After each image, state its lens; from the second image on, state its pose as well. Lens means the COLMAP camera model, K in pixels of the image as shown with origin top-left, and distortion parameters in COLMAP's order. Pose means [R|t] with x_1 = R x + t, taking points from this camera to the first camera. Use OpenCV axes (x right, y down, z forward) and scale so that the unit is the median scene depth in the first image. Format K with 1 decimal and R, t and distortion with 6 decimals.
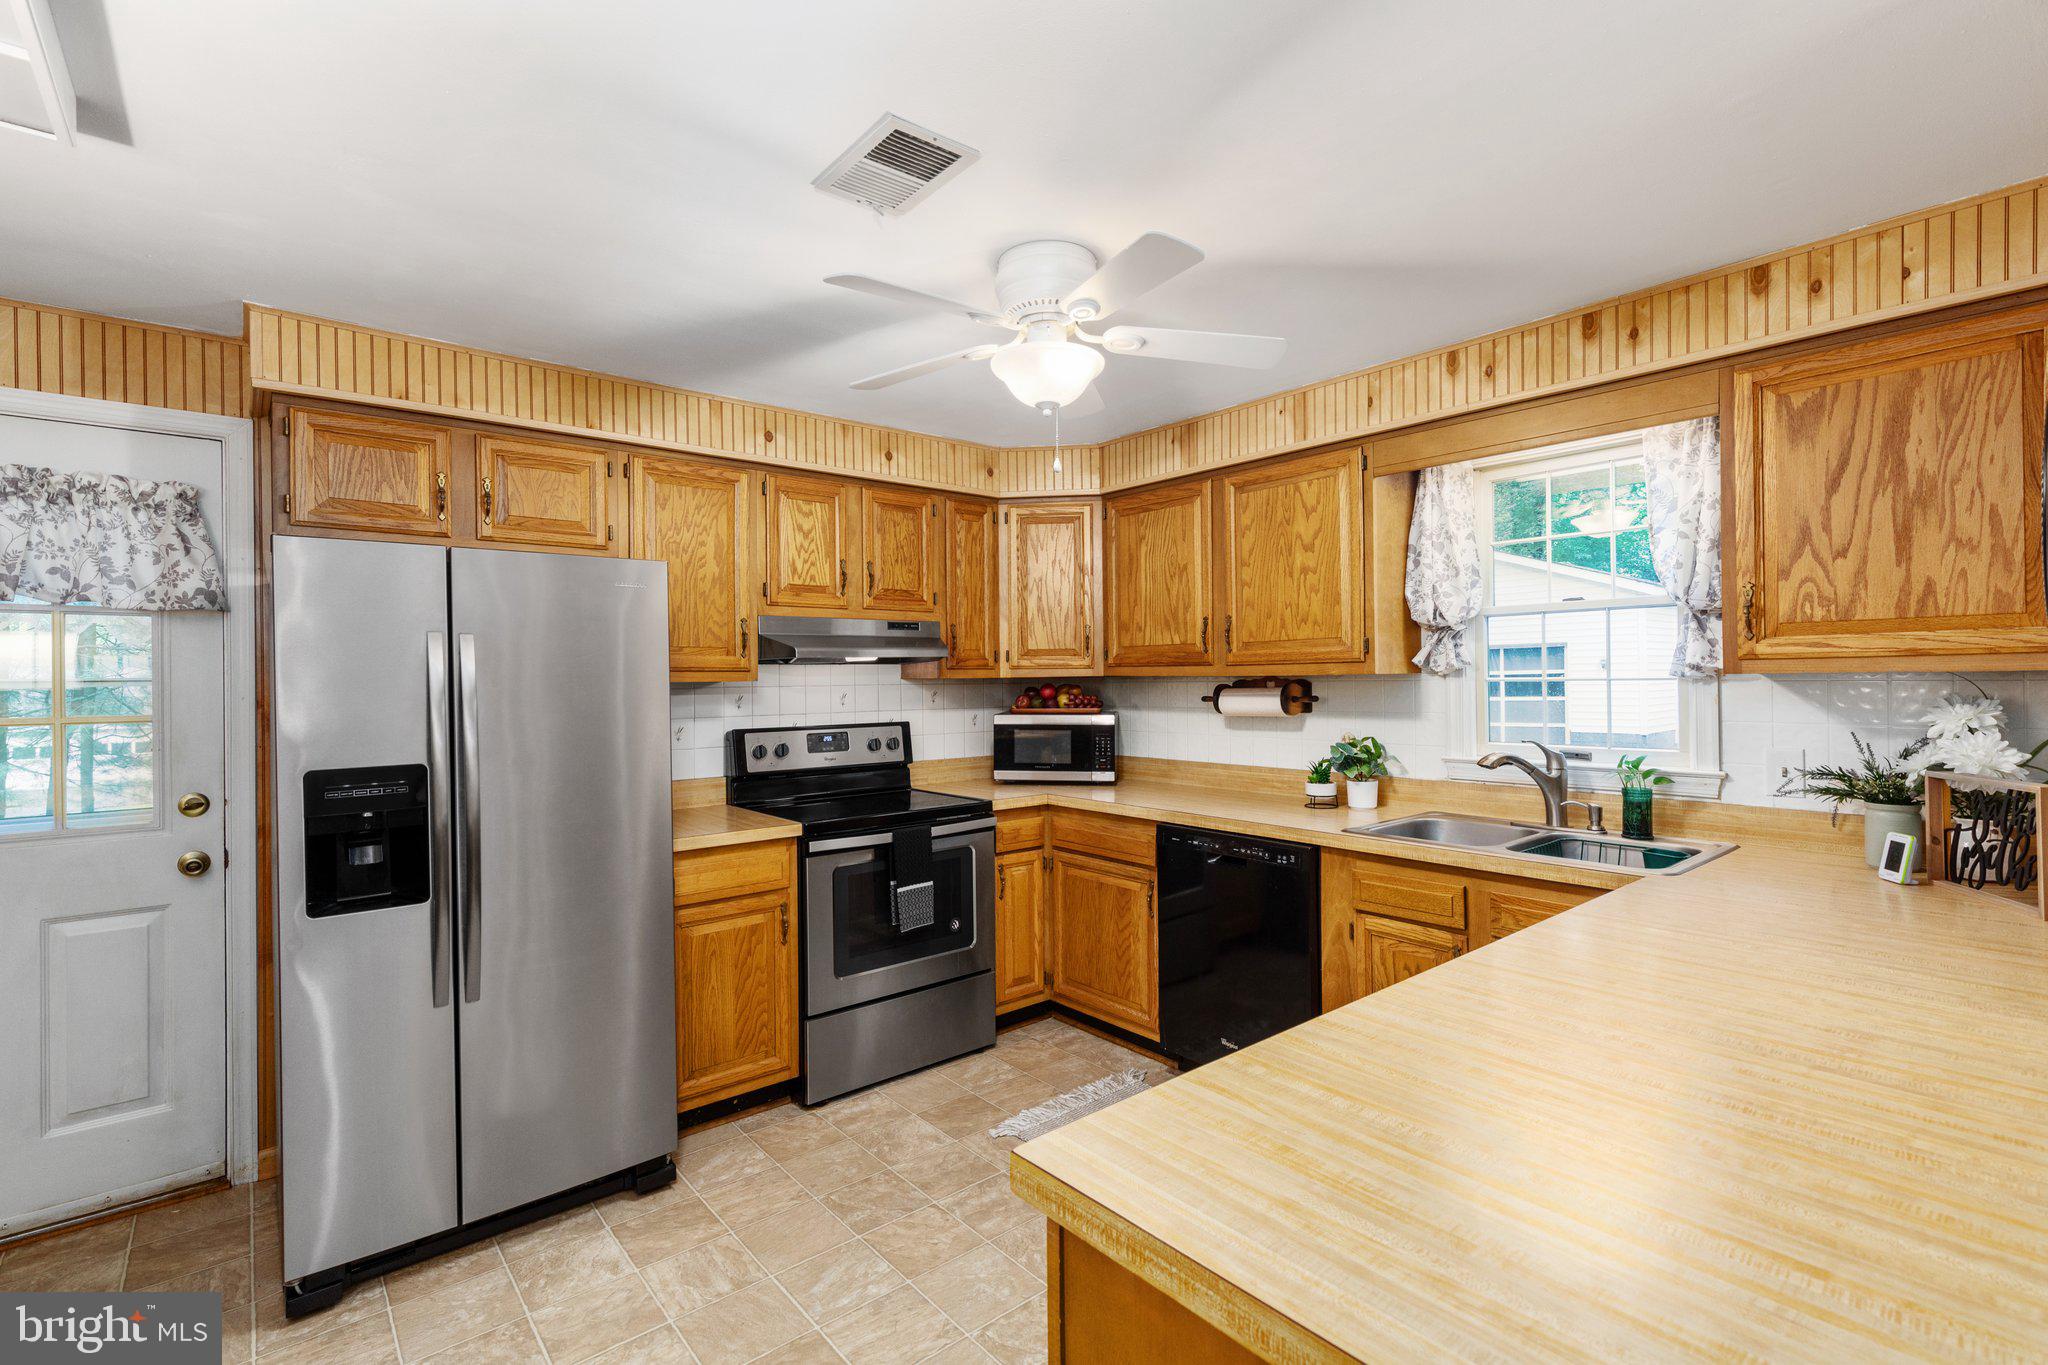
lens RADIAL K [[928.4, 0, 1020.2], [0, 928.4, 676.2], [0, 0, 1]] dist [0.006943, -0.001829]
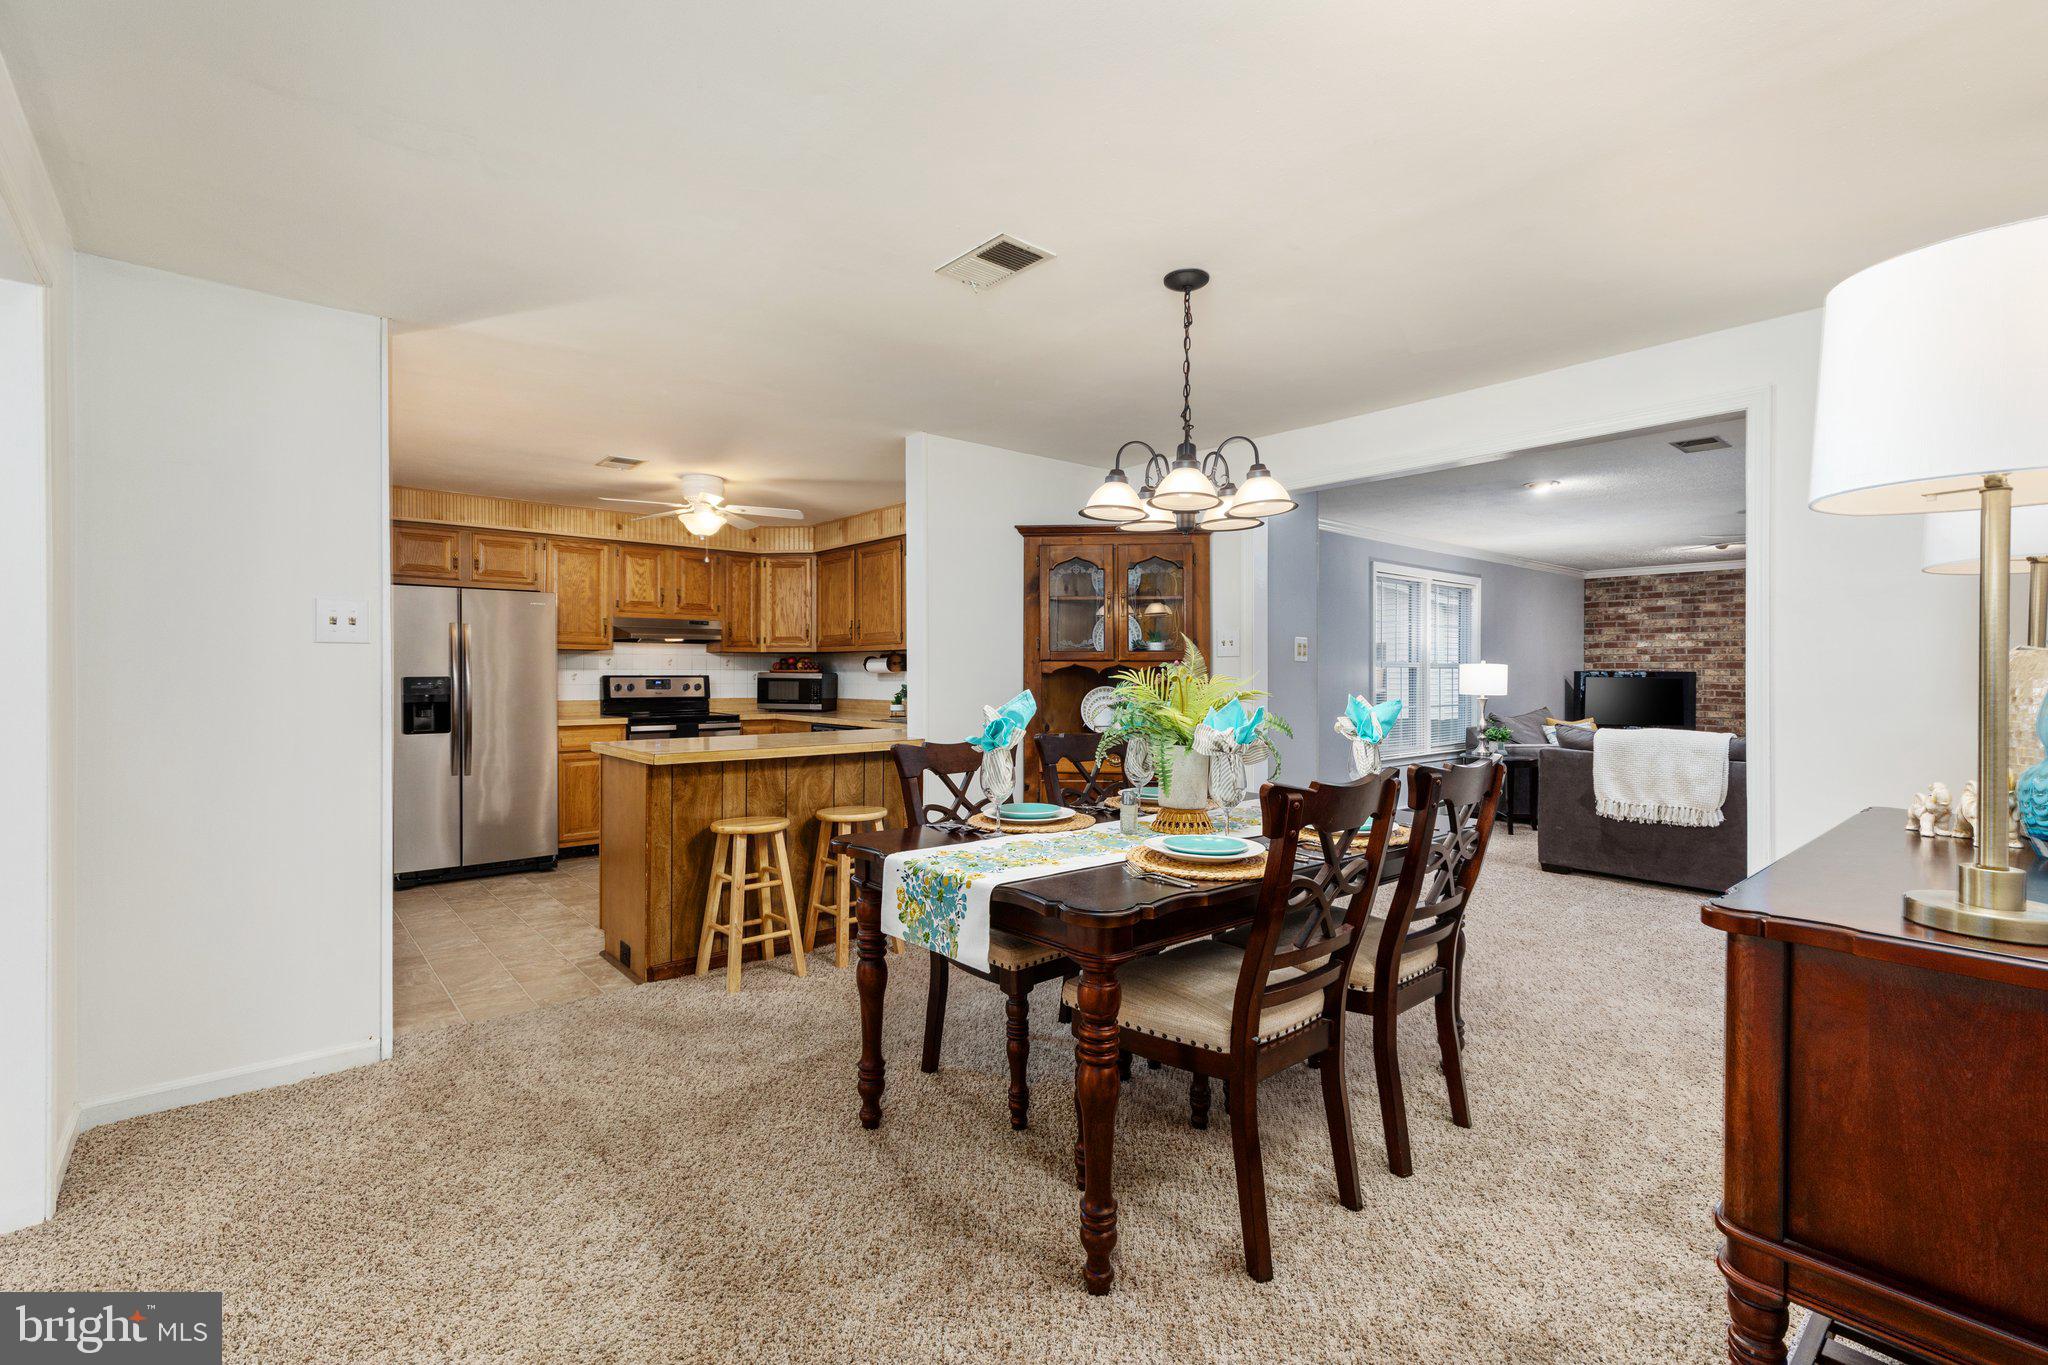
lens RADIAL K [[928.4, 0, 1021.5], [0, 928.4, 674.2], [0, 0, 1]] dist [0.006943, -0.001829]
pose [[0.999876, 0.013909, 0.007401, 0.567919], [-0.013938, 0.999896, 0.003818, 0.036894], [-0.007347, -0.003920, 0.999965, -0.977917]]
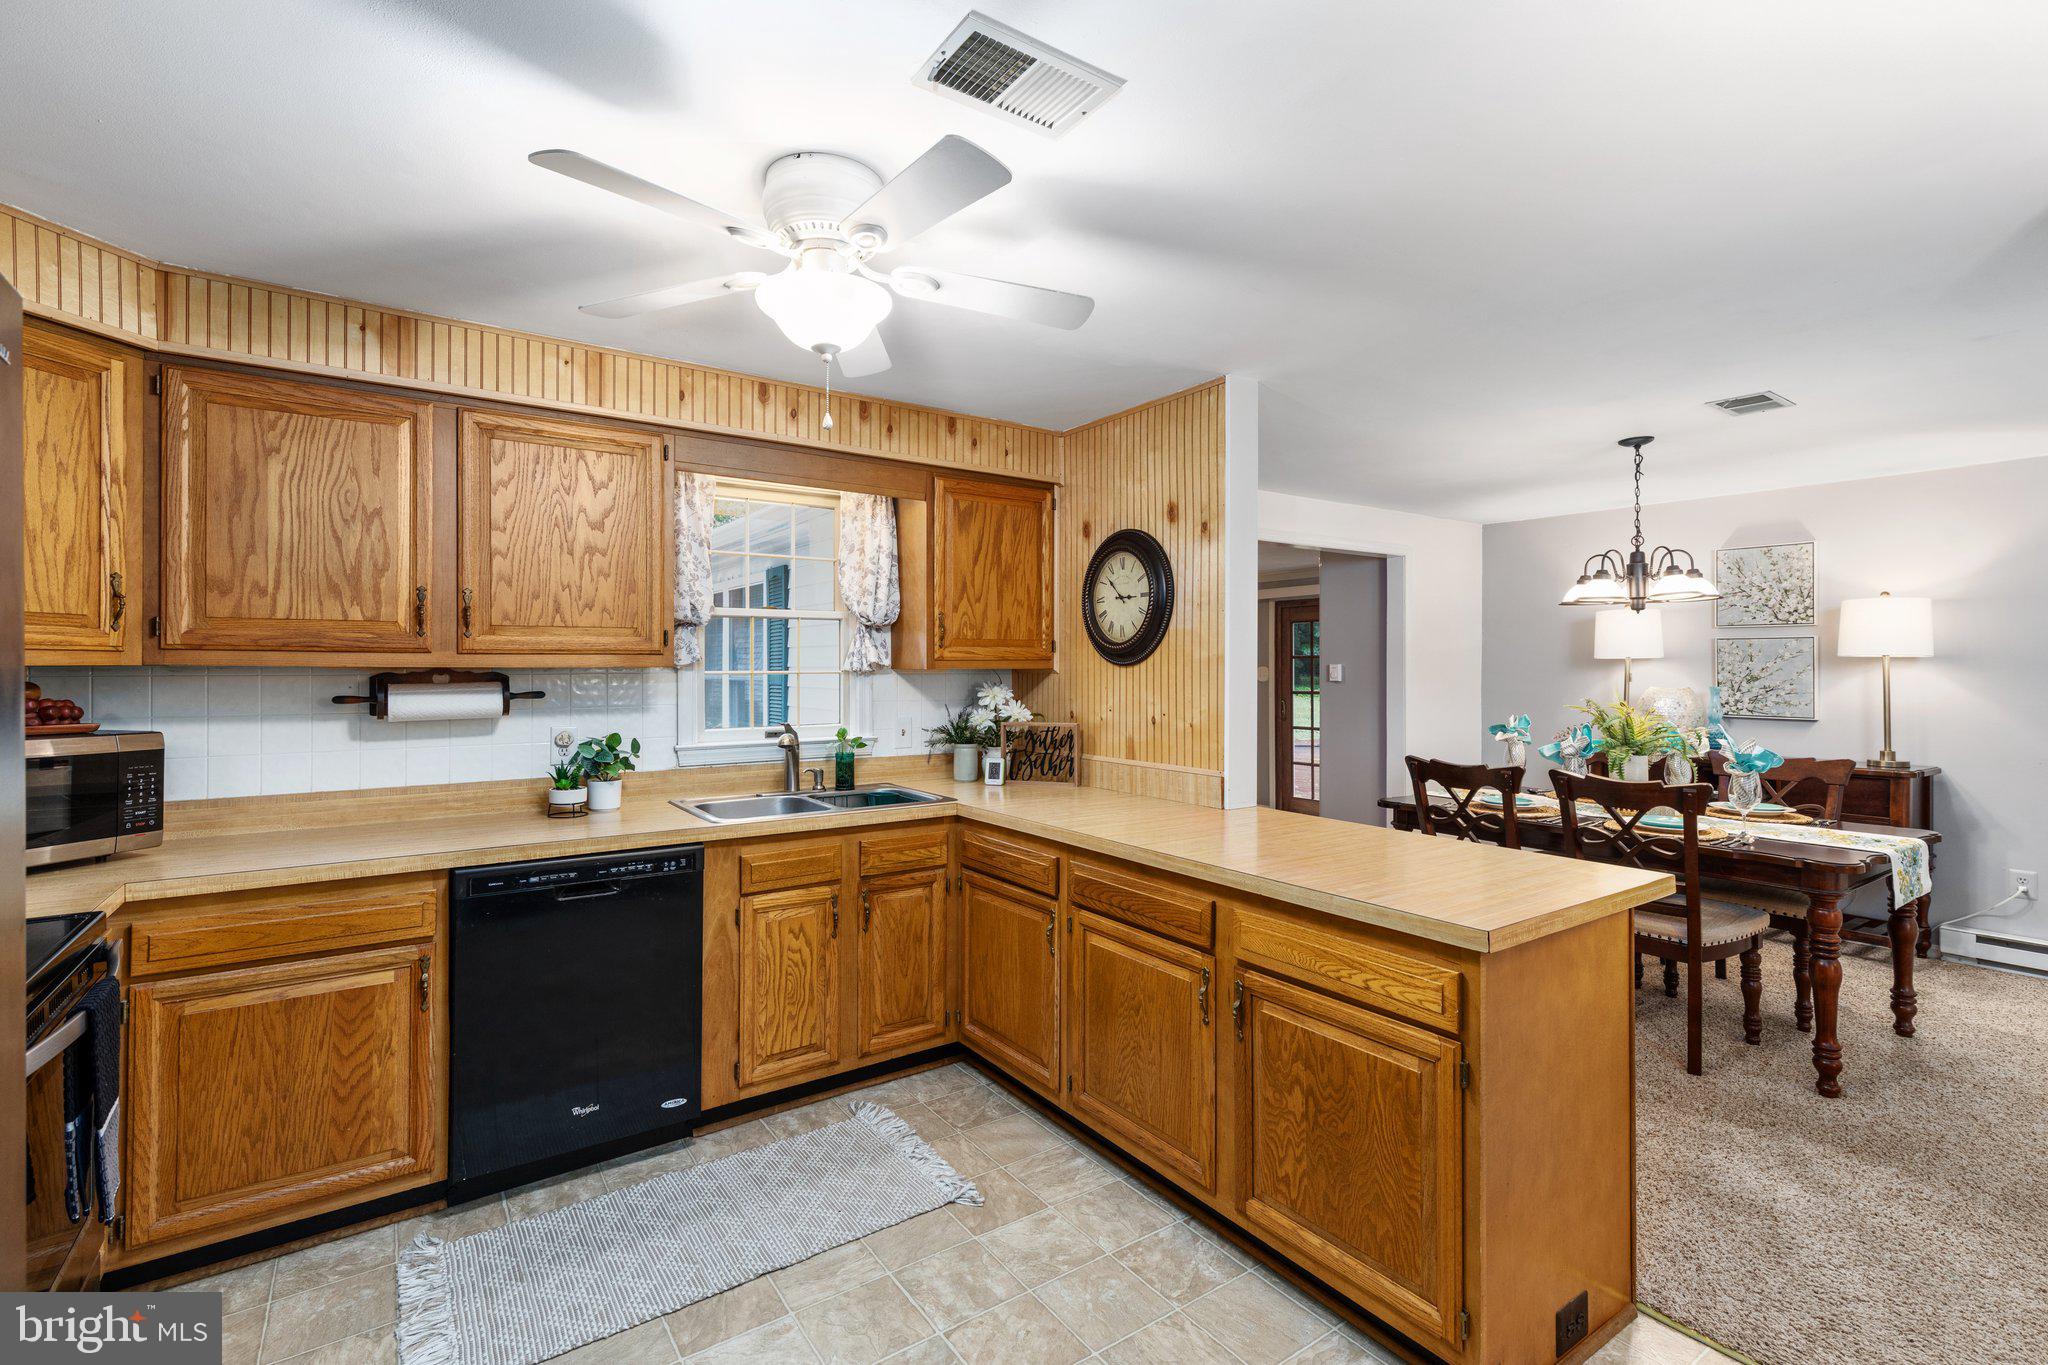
lens RADIAL K [[928.4, 0, 1017.9], [0, 928.4, 665.5], [0, 0, 1]] dist [0.006943, -0.001829]
pose [[0.086432, 0.012236, 0.996183, -0.518534], [-0.002351, 0.999924, -0.012078, 0.006319], [-0.996255, -0.001298, 0.086454, 0.486846]]
